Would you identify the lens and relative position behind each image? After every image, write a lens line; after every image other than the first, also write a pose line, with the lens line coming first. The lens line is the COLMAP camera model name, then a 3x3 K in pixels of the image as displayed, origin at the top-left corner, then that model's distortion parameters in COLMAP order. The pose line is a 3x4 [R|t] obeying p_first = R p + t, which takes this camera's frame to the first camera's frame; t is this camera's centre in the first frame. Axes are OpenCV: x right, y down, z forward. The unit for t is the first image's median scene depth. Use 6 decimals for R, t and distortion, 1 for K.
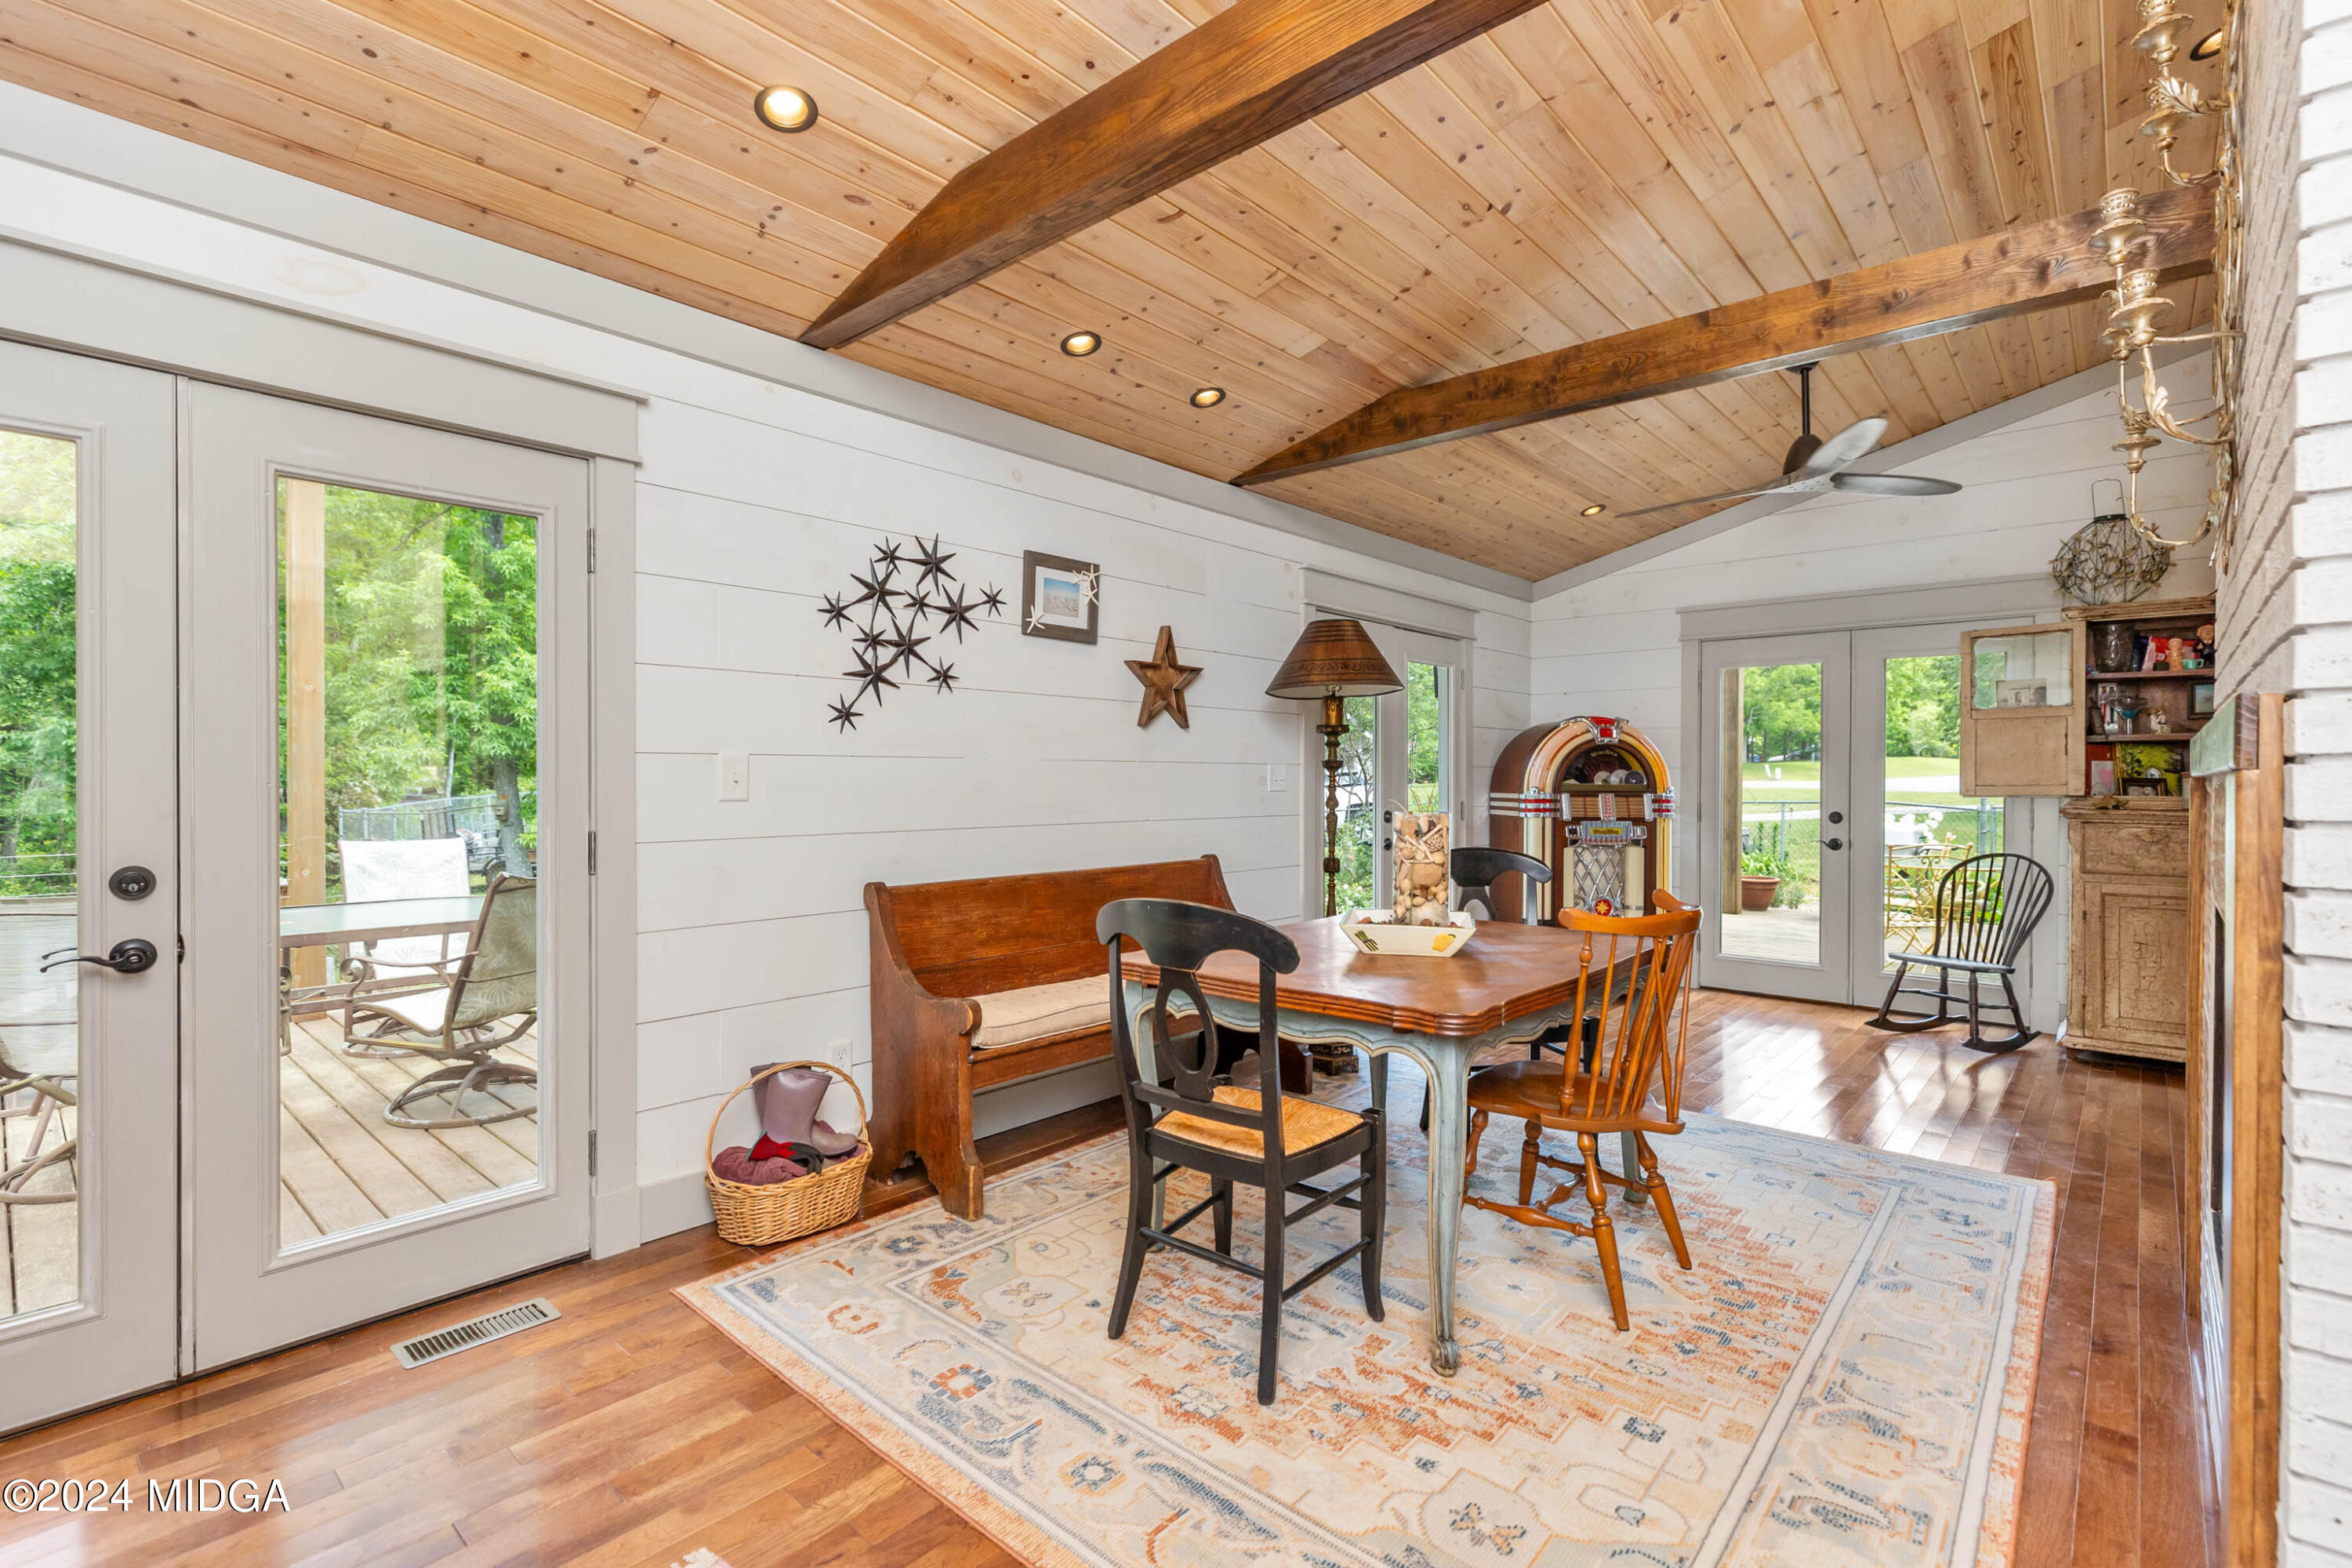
lens RADIAL K [[1072.9, 0, 1176.0], [0, 1072.9, 784.0], [0, 0, 1]] dist [-0.000258, -0.000212]
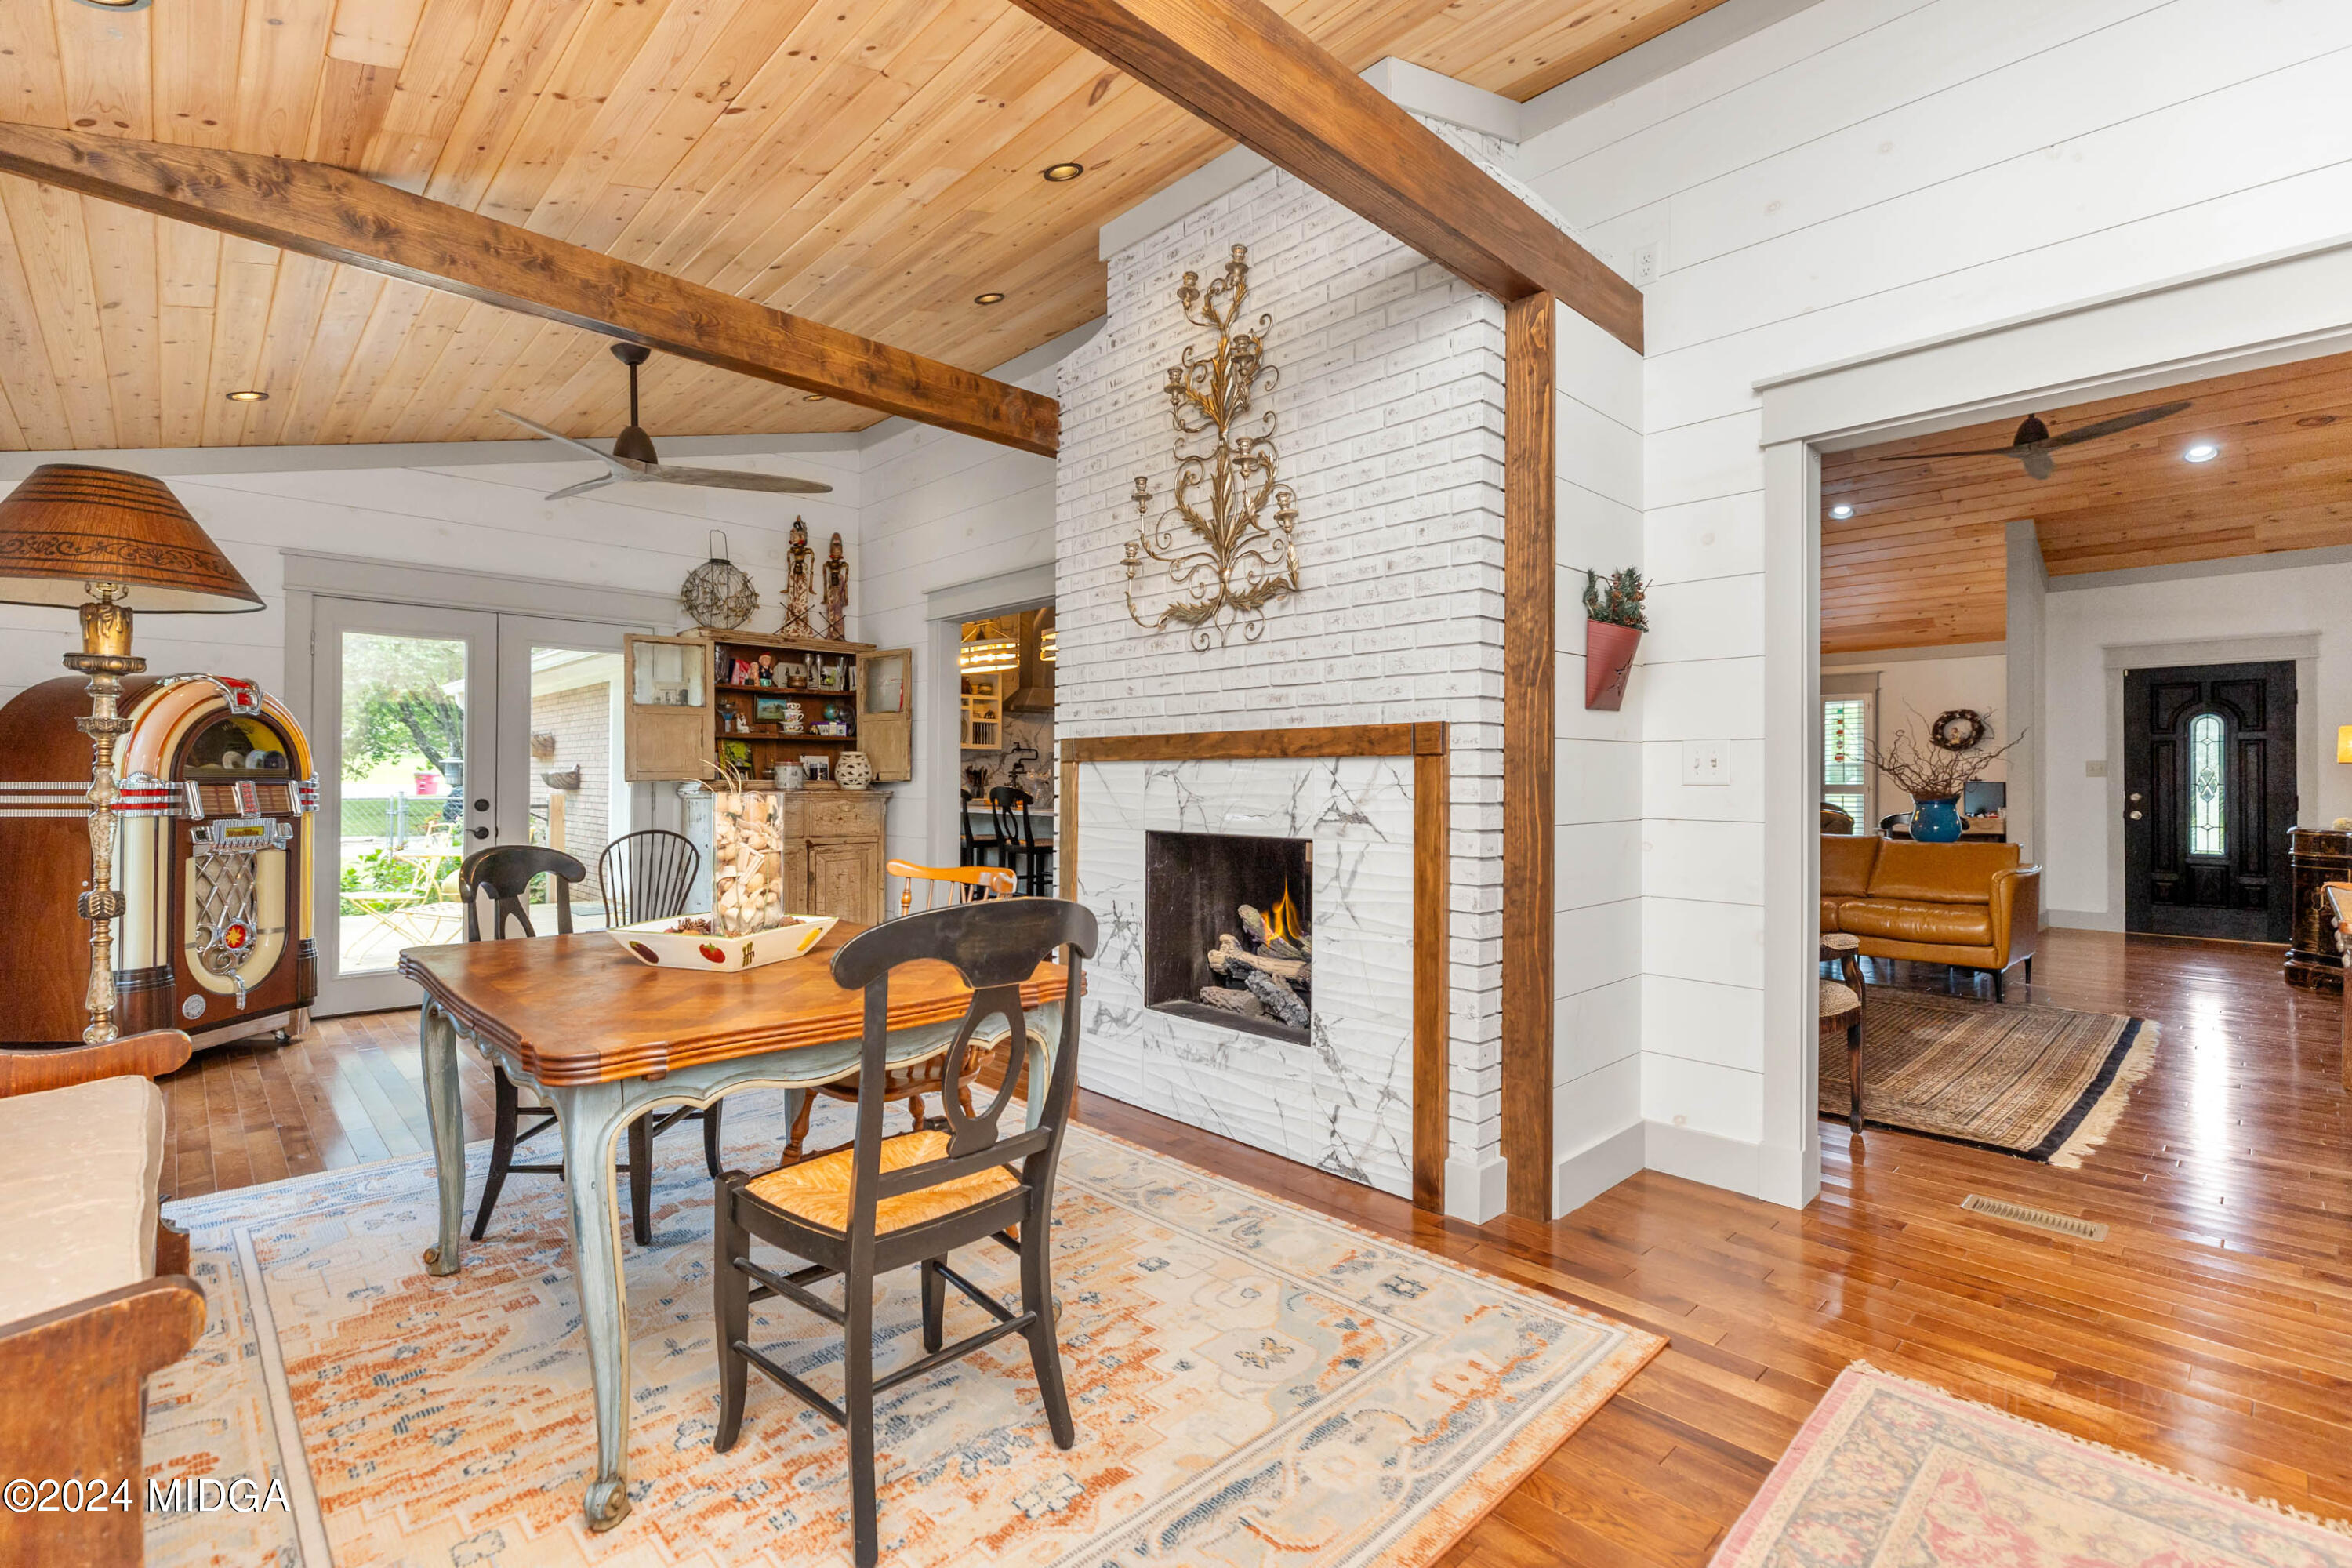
lens RADIAL K [[1055.7, 0, 1174.6], [0, 1055.7, 797.9], [0, 0, 1]] dist [0.004673, 0.000177]
pose [[0.080517, -0.017198, 0.996605, -0.280982], [0.000648, 0.999852, 0.017202, 0.008251], [-0.996753, -0.000739, 0.080517, 0.303392]]
